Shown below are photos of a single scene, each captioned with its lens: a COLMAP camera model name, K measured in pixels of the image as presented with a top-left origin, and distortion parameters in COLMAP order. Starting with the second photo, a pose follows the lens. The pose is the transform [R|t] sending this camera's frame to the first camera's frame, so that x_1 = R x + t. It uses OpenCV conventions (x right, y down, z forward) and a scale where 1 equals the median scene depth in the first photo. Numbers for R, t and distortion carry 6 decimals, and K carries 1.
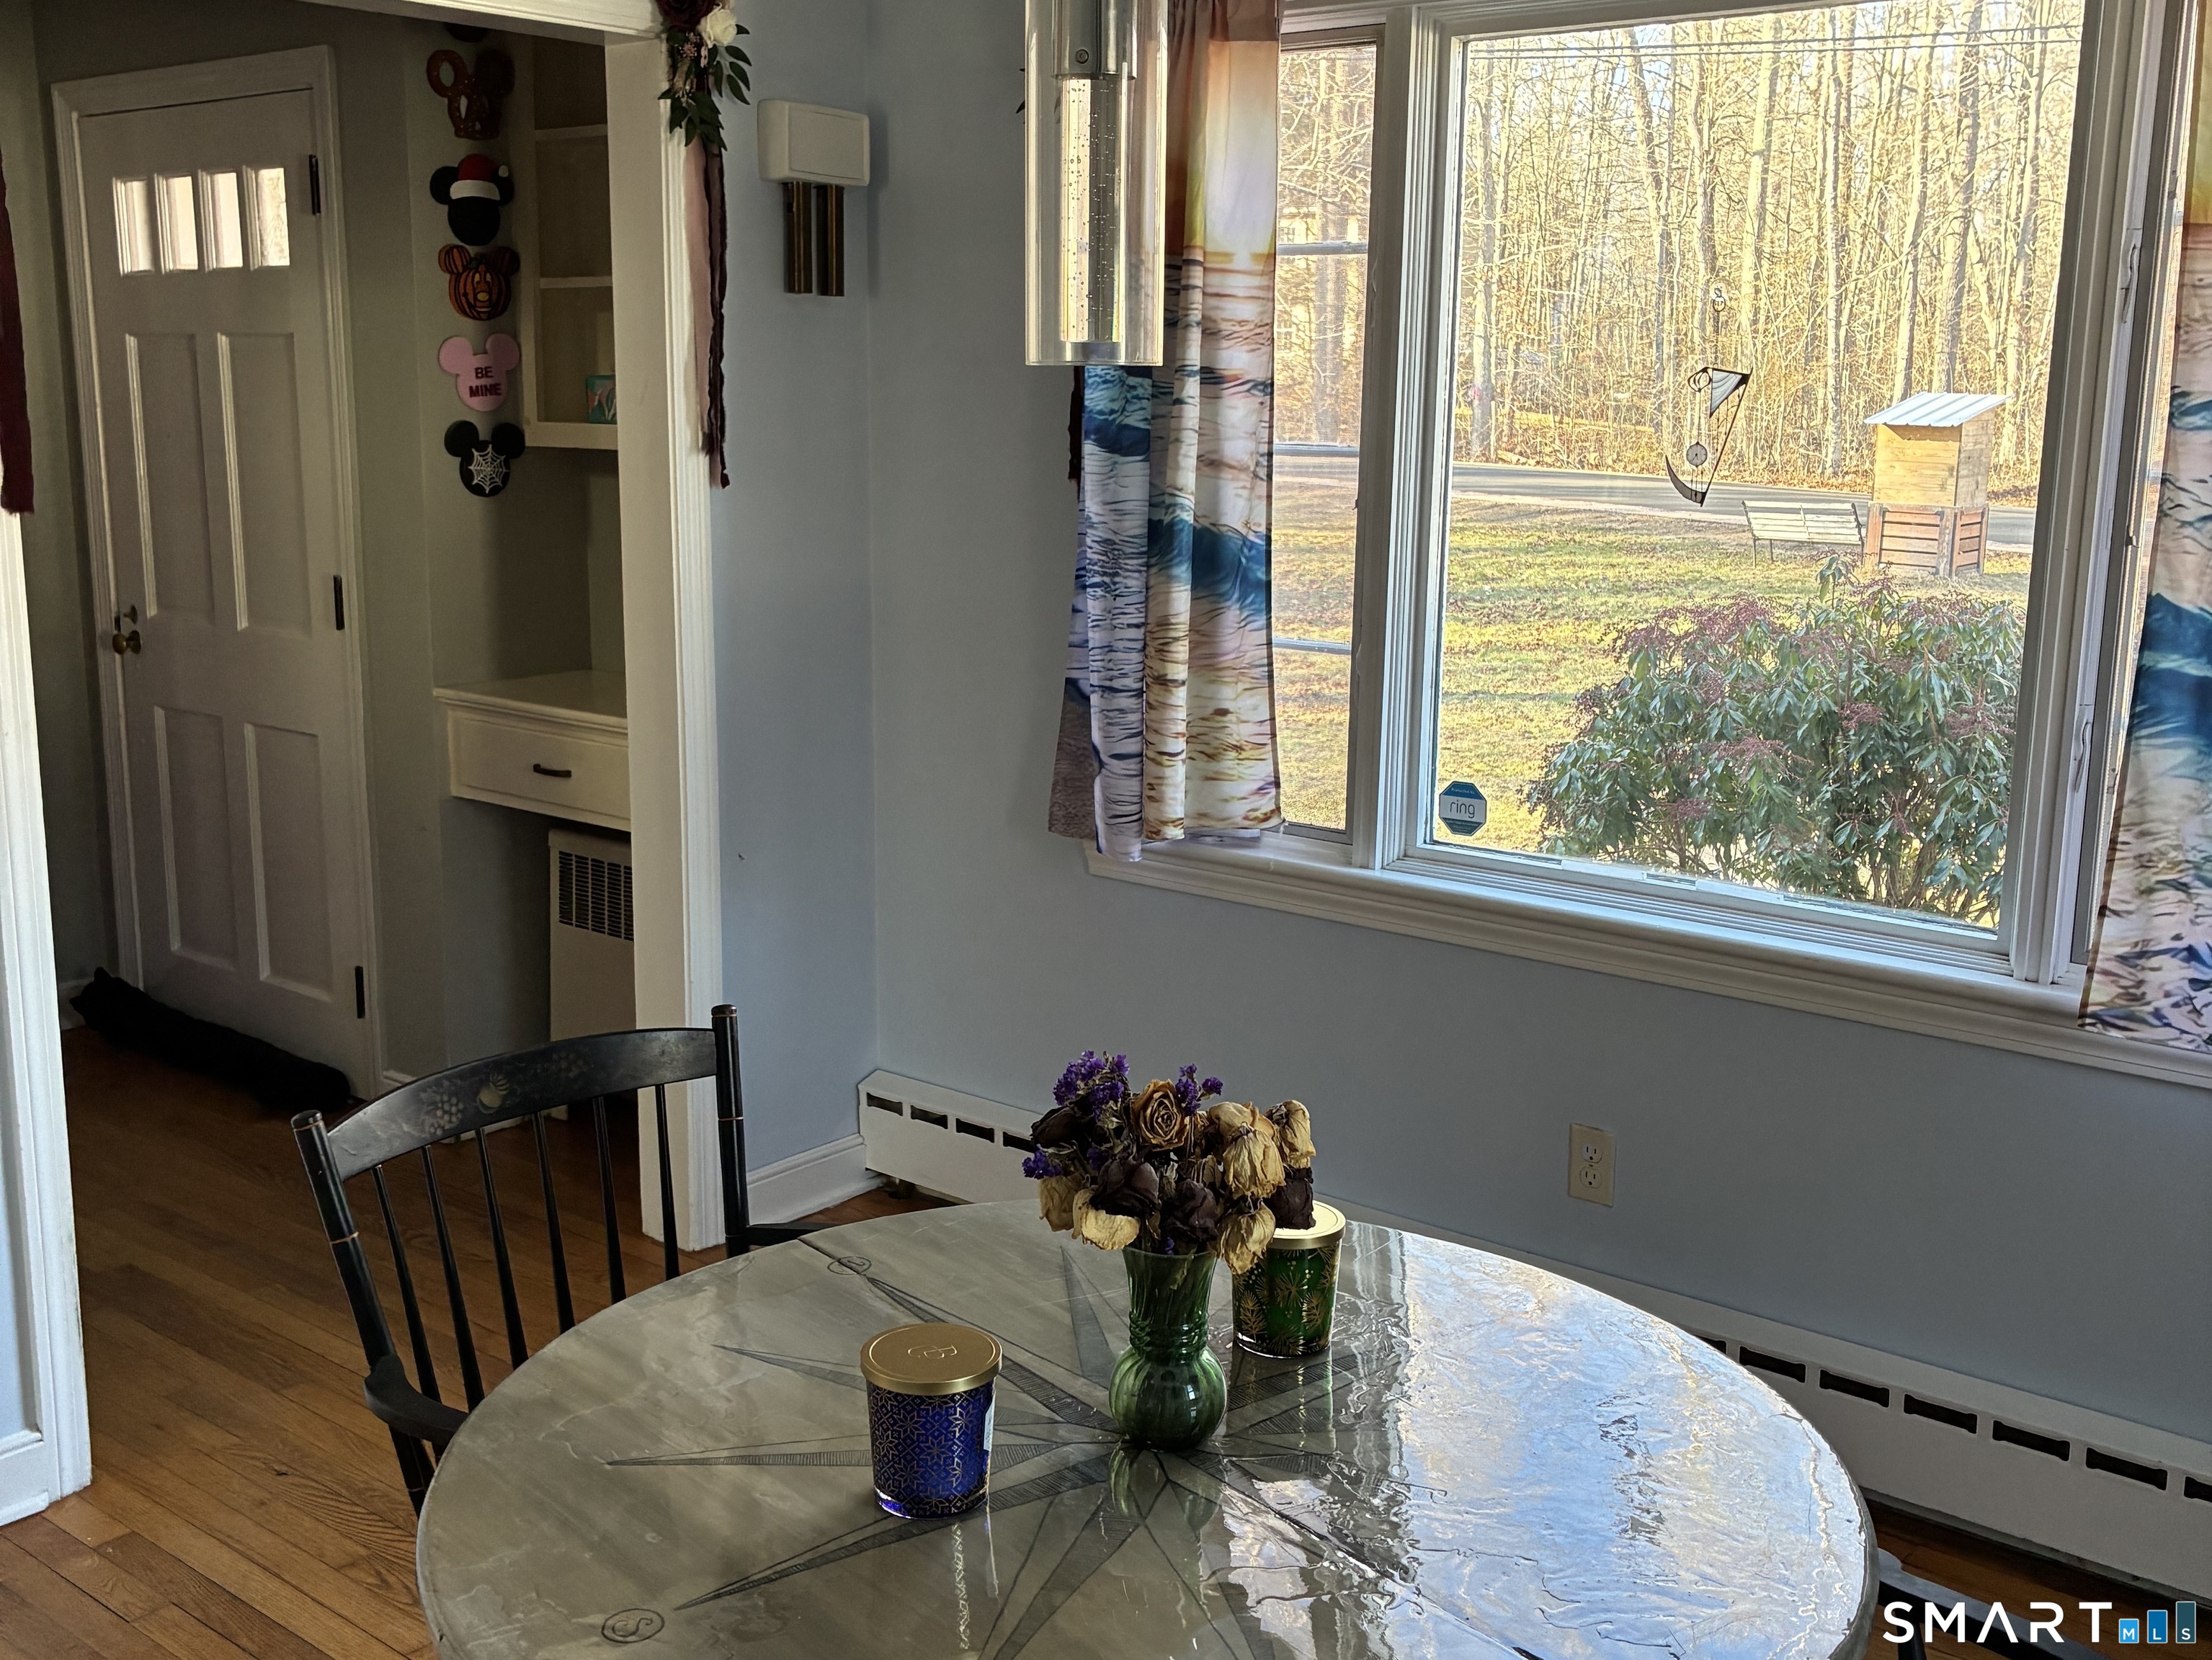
lens RADIAL K [[2206.5, 0, 1117.4], [0, 2206.5, 825.3], [0, 0, 1]] dist [0.036327, -0.039702]
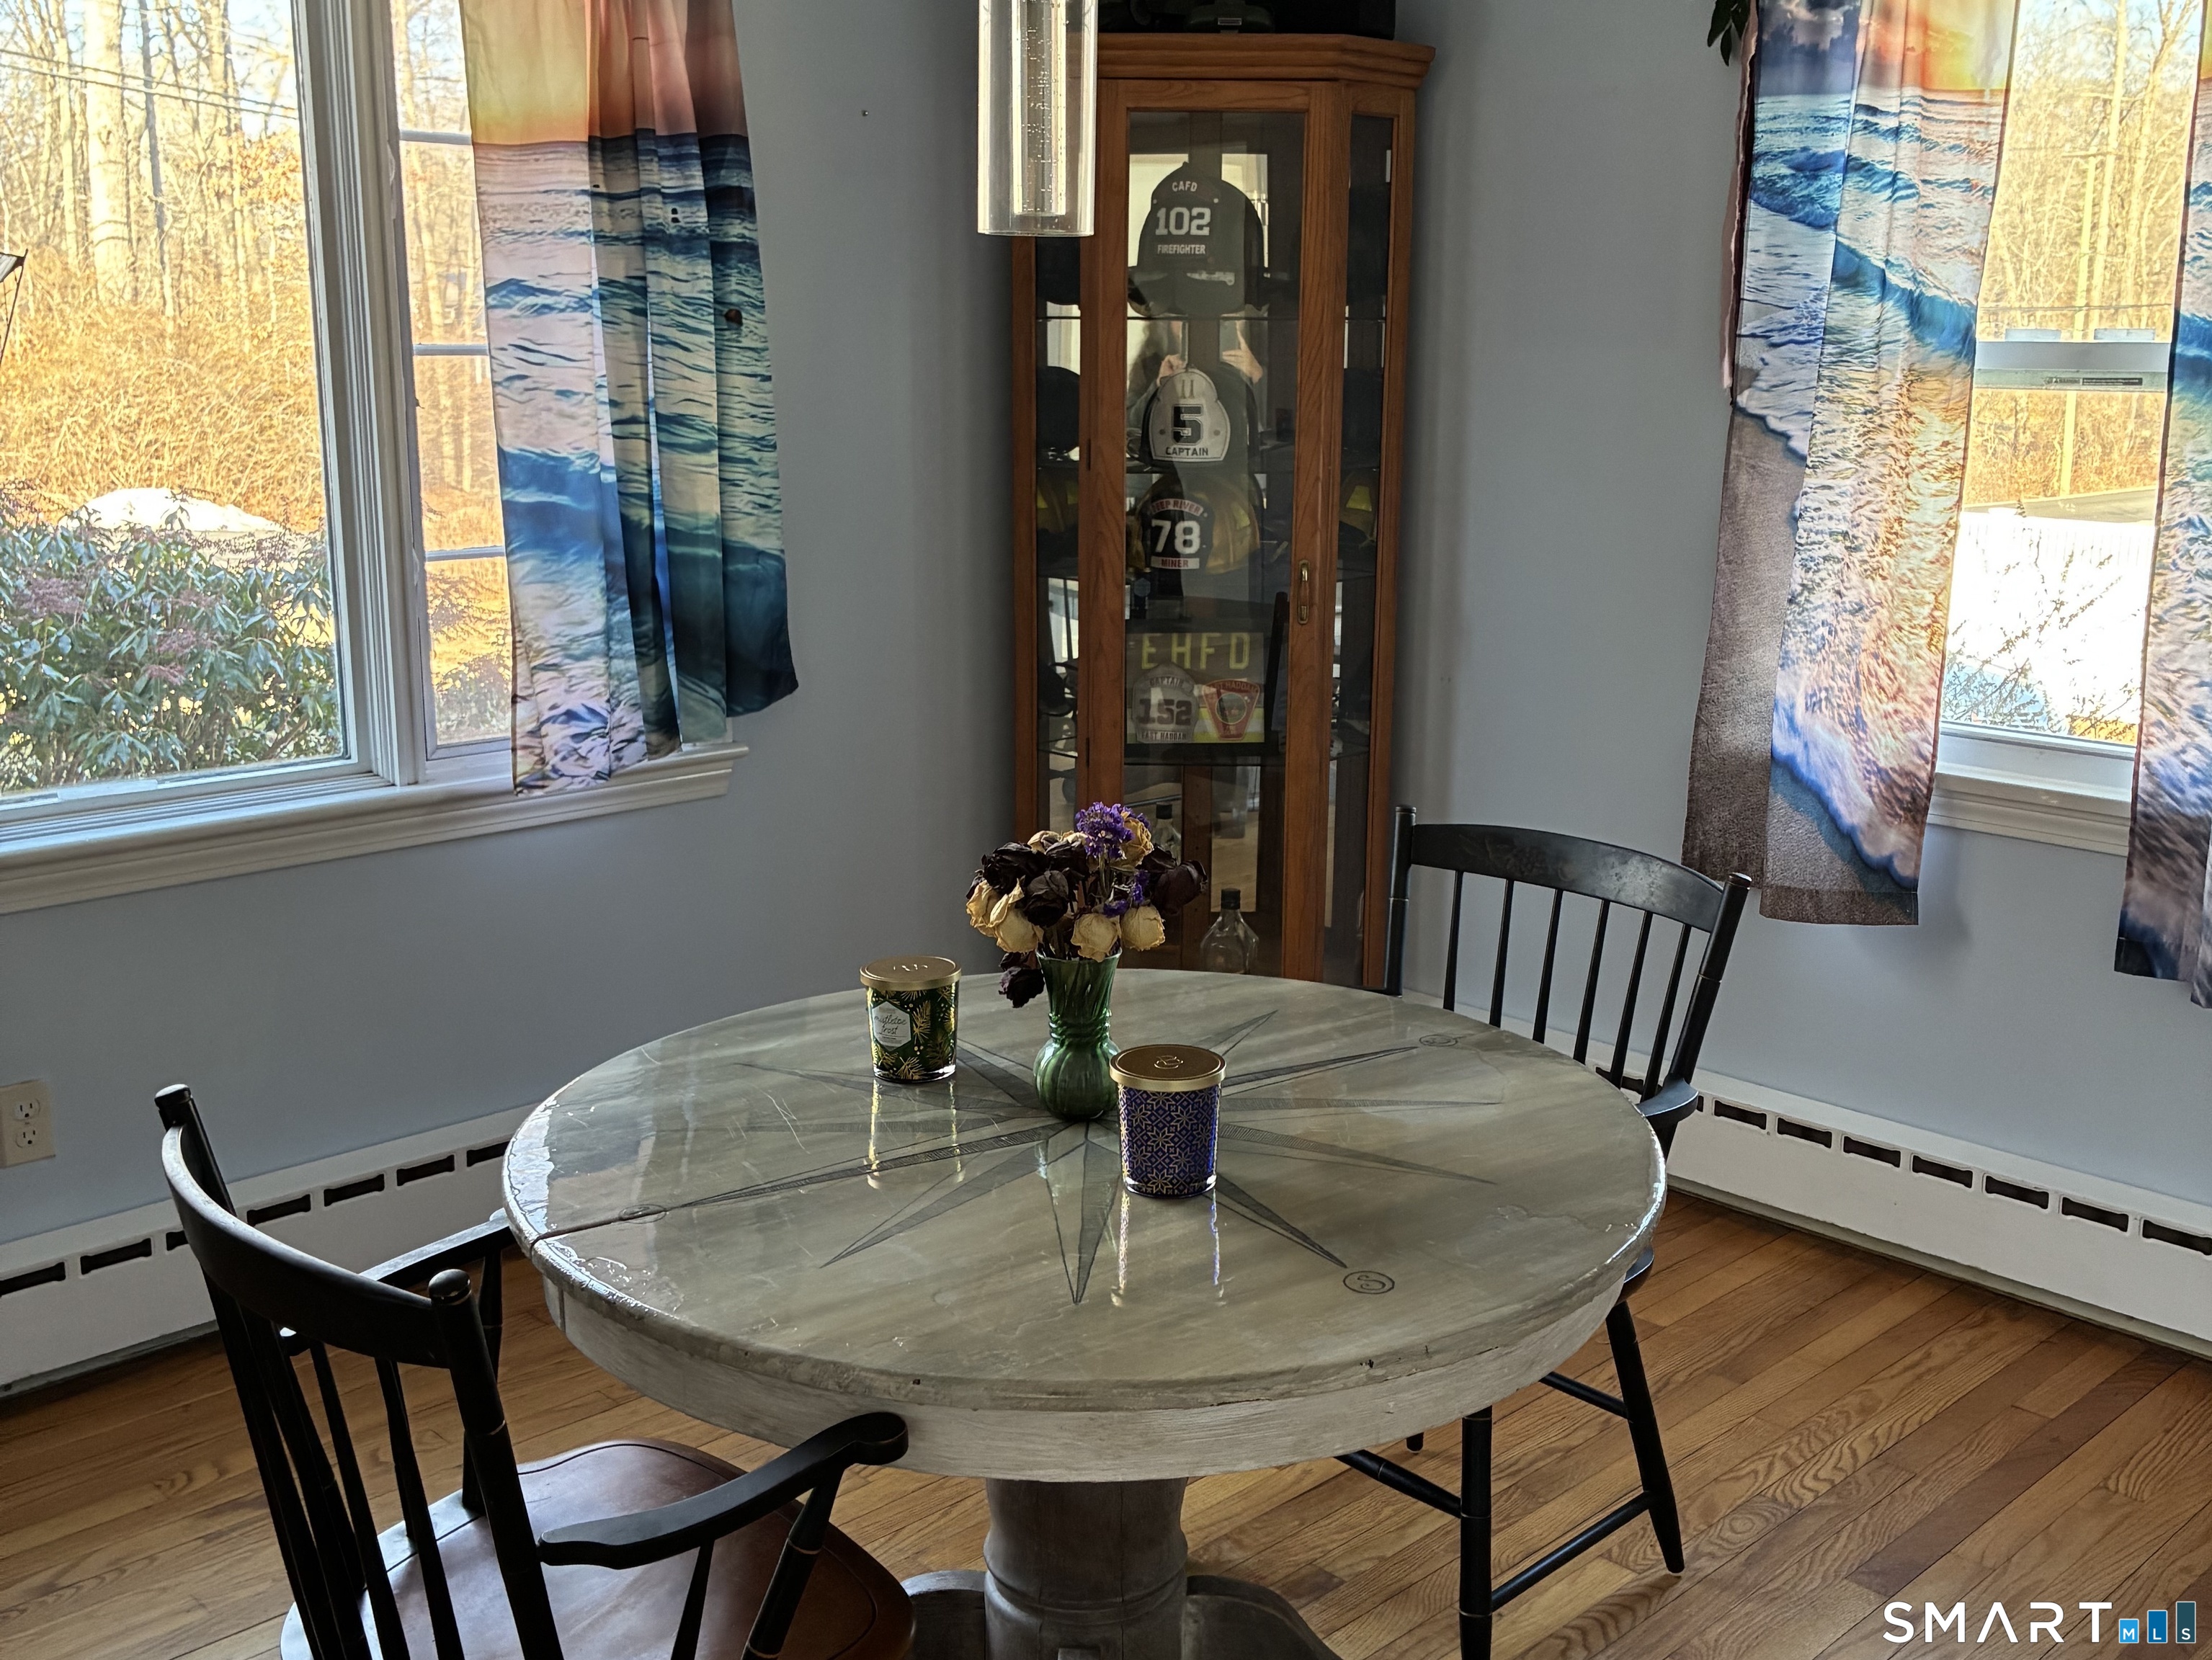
lens RADIAL K [[2206.5, 0, 1117.4], [0, 2206.5, 825.3], [0, 0, 1]] dist [0.036327, -0.039702]
pose [[0.109638, -0.226518, 0.967817, -0.742338], [0.187938, 0.960848, 0.203596, -0.083184], [-0.976042, 0.159567, 0.147917, 0.502534]]
